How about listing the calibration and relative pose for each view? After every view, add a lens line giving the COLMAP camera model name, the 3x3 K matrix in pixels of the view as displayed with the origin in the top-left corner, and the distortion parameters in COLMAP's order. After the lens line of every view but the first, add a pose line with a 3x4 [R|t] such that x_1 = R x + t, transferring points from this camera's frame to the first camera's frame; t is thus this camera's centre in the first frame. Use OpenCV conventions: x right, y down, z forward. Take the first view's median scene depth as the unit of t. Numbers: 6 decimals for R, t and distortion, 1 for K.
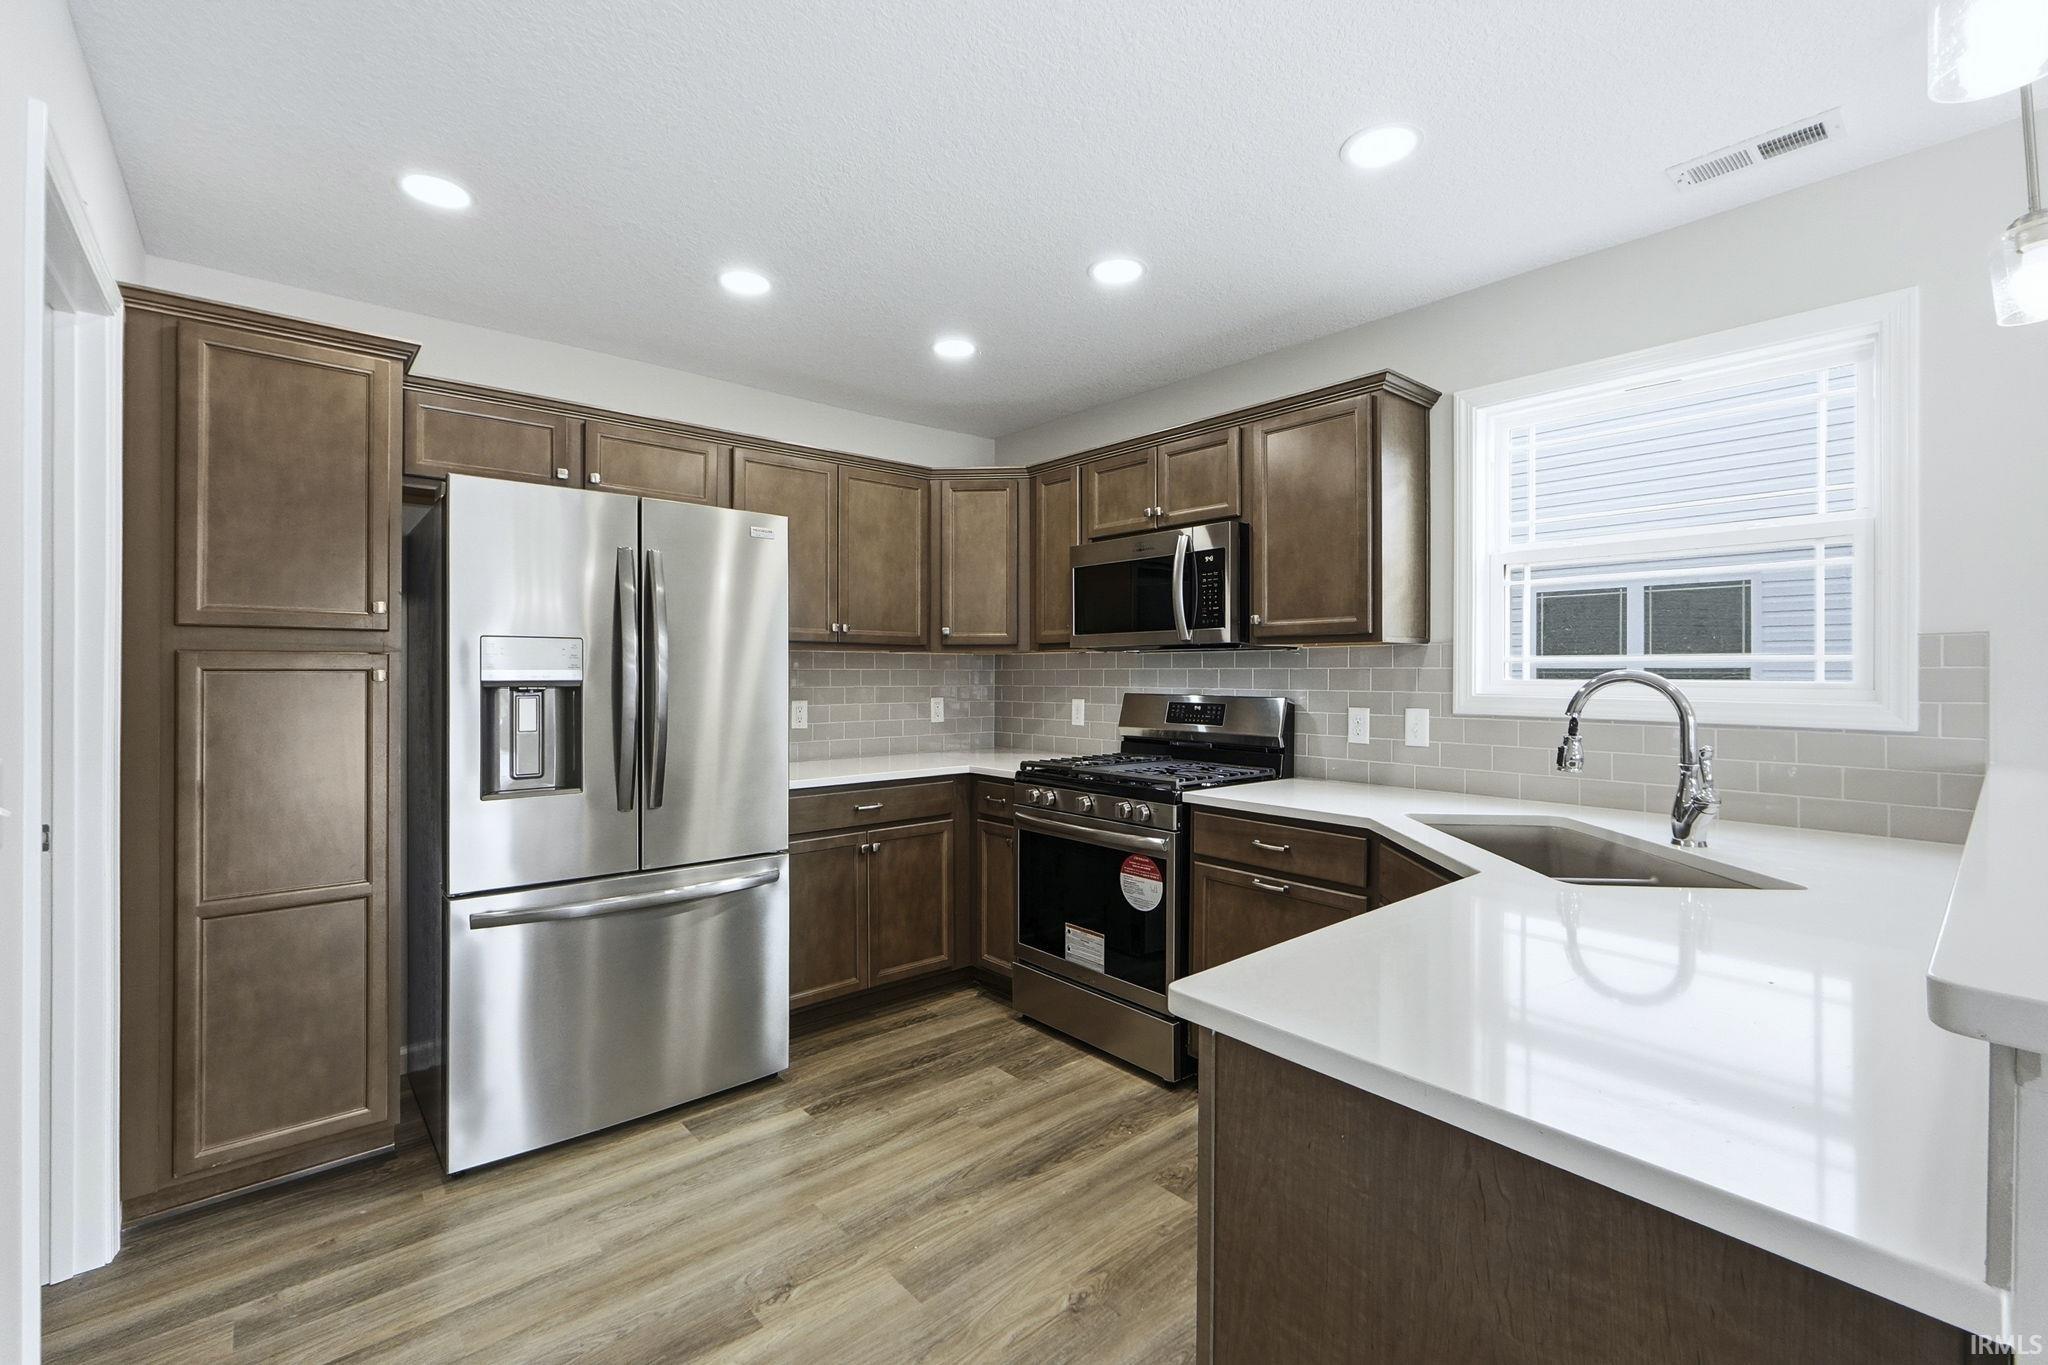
lens RADIAL K [[874.2, 0, 1014.3], [0, 874.2, 673.5], [0, 0, 1]] dist [-0.001171, 0.001045]
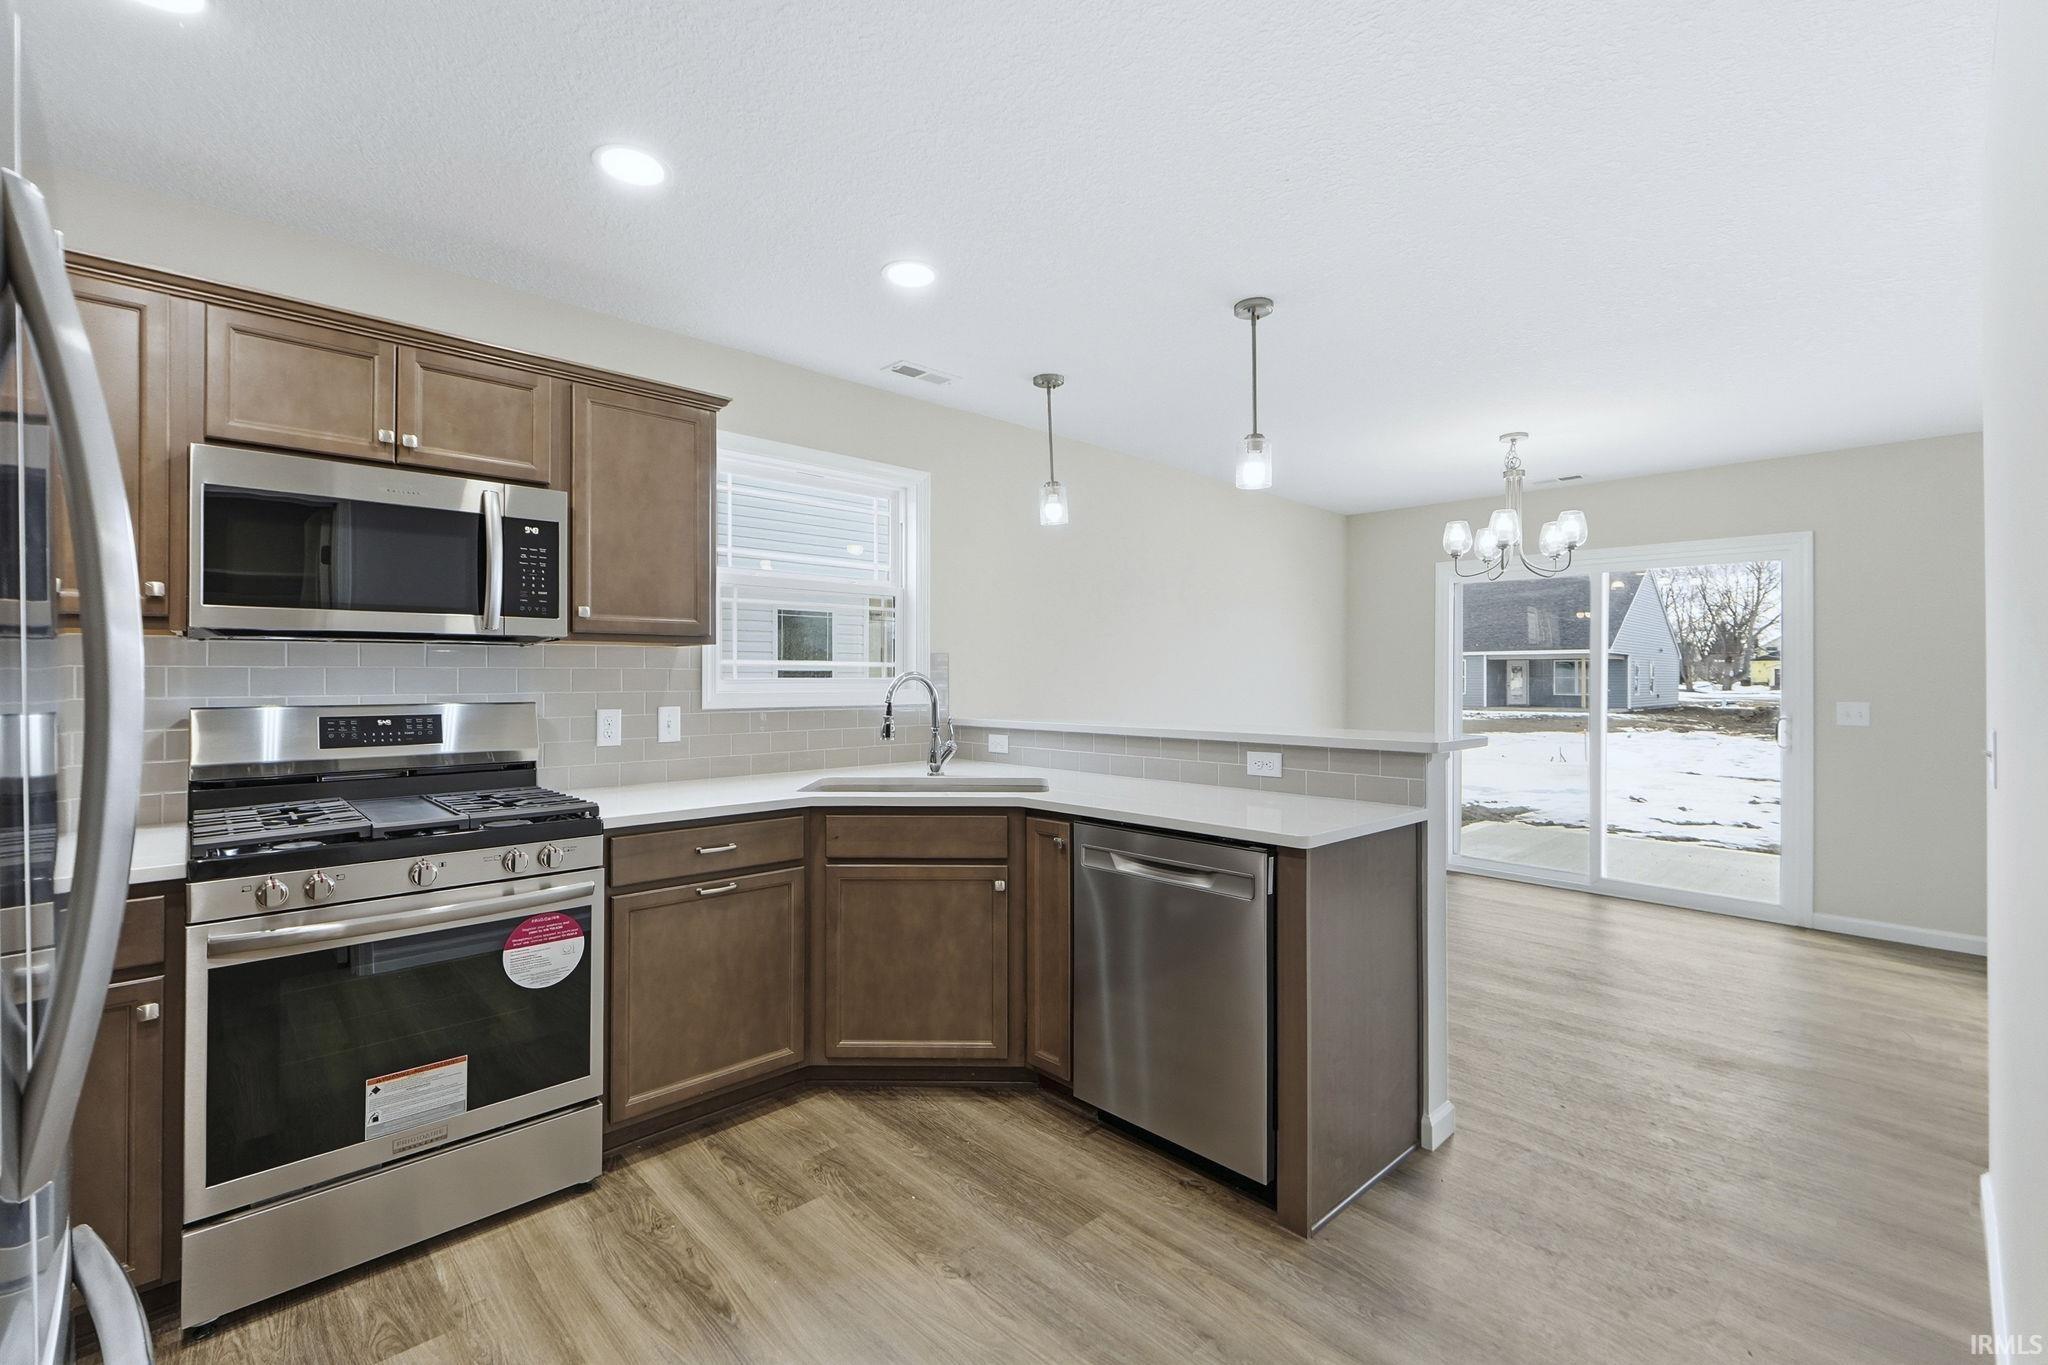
lens RADIAL K [[874.2, 0, 1019.9], [0, 874.2, 671.7], [0, 0, 1]] dist [-0.001171, 0.001045]
pose [[-0.050434, 0.003103, 0.998723, -0.645272], [0.000478, 0.999995, -0.003083, 0.000506], [-0.998727, 0.000321, -0.050435, 0.641655]]
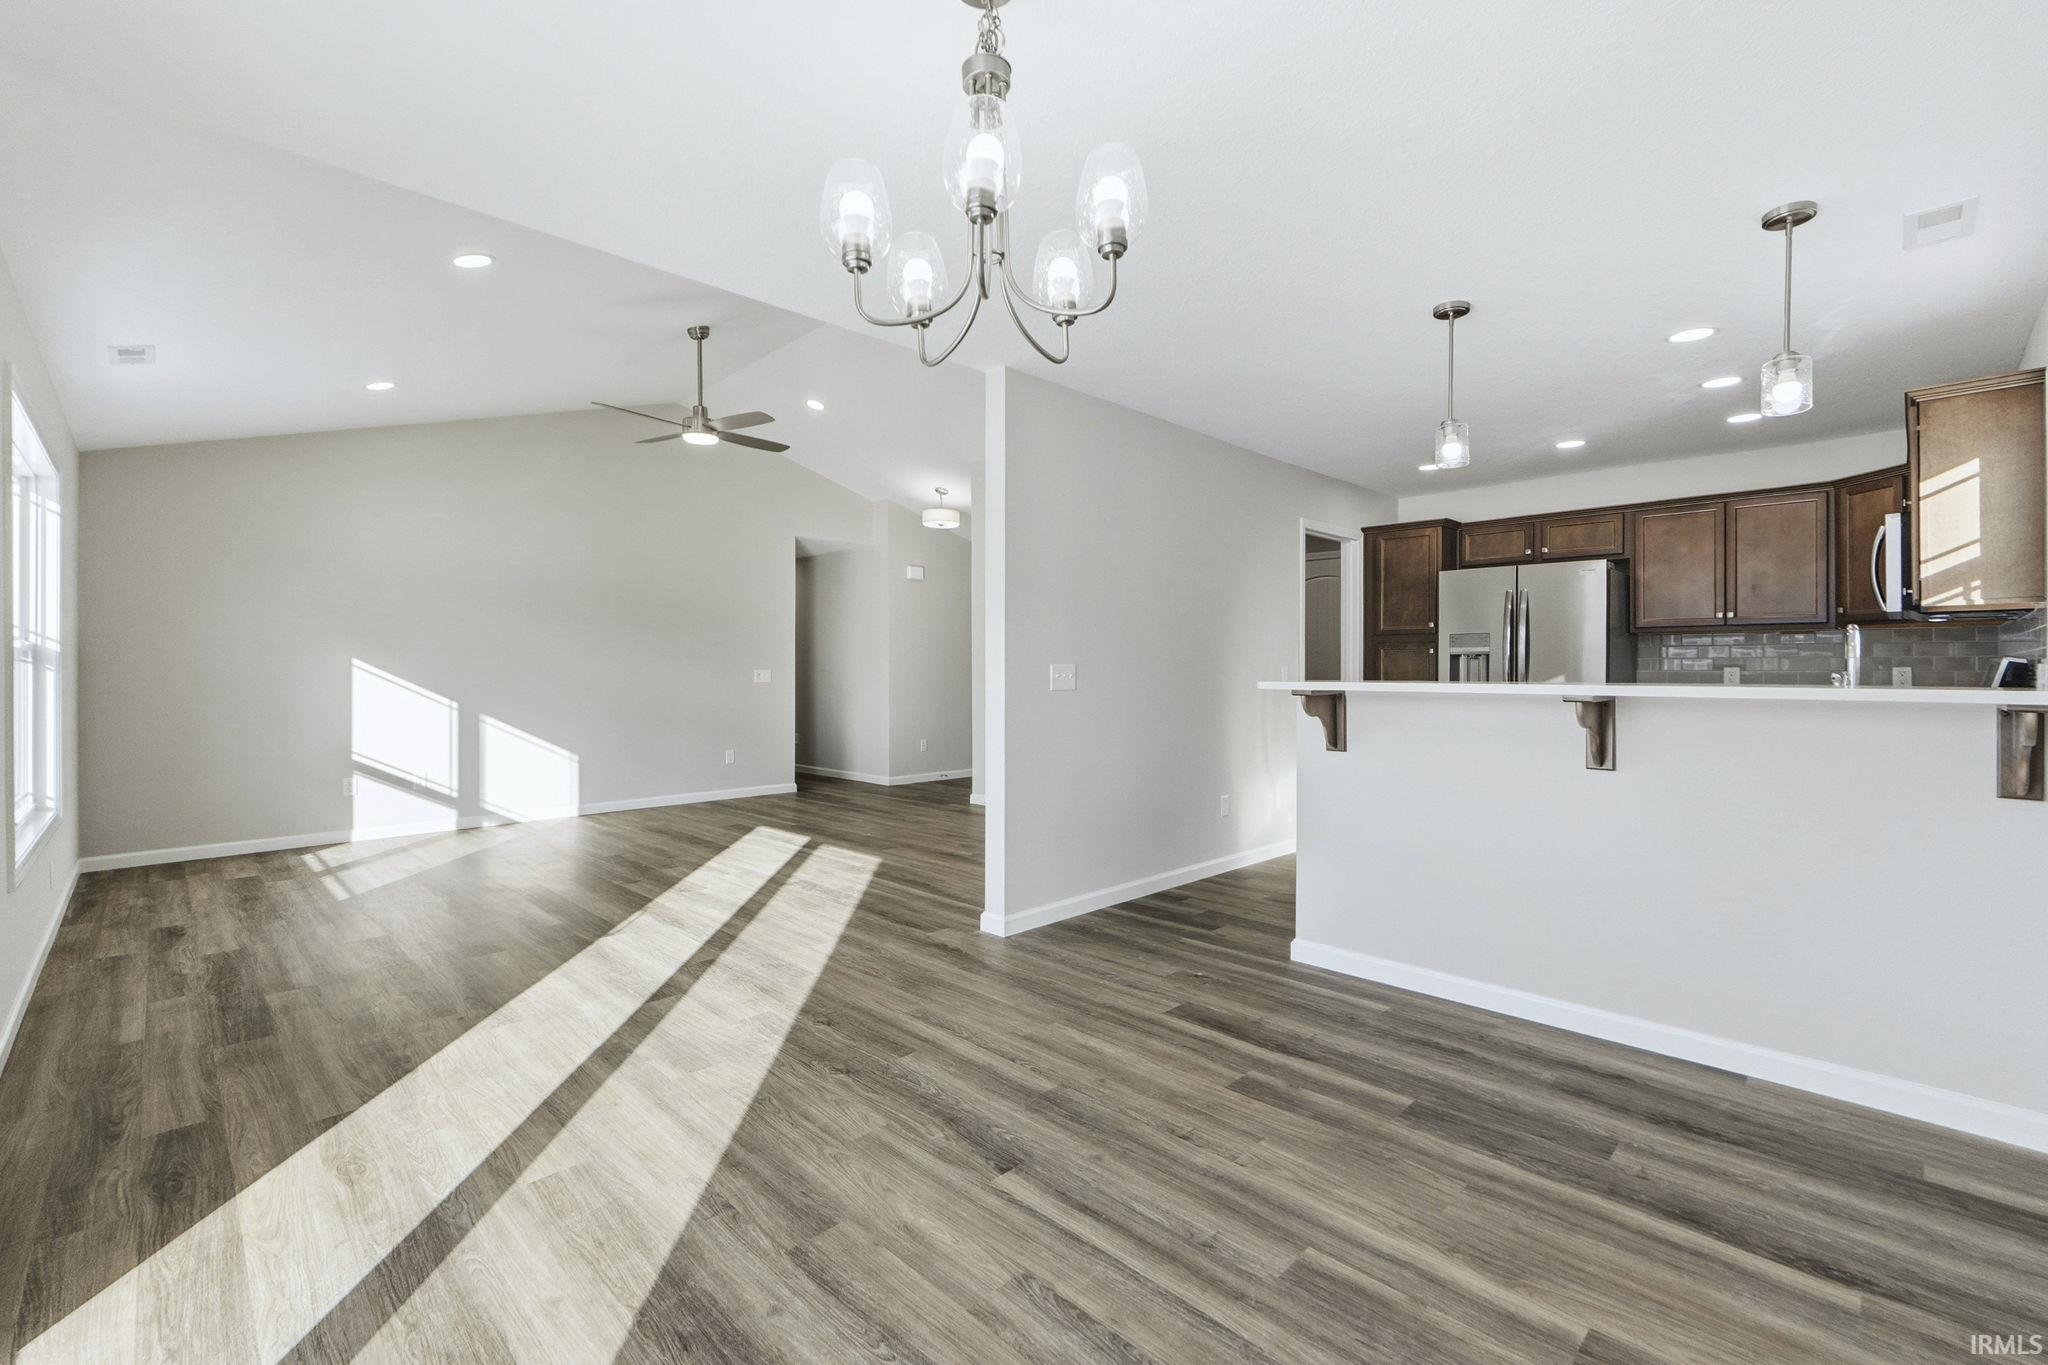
lens RADIAL K [[874.2, 0, 1006.3], [0, 874.2, 664.3], [0, 0, 1]] dist [-0.001171, 0.001045]
pose [[0.063569, -0.011143, -0.997915, 1.488301], [-0.003812, 0.999928, -0.011408, 0.063224], [0.997970, 0.004529, 0.063522, -0.349606]]
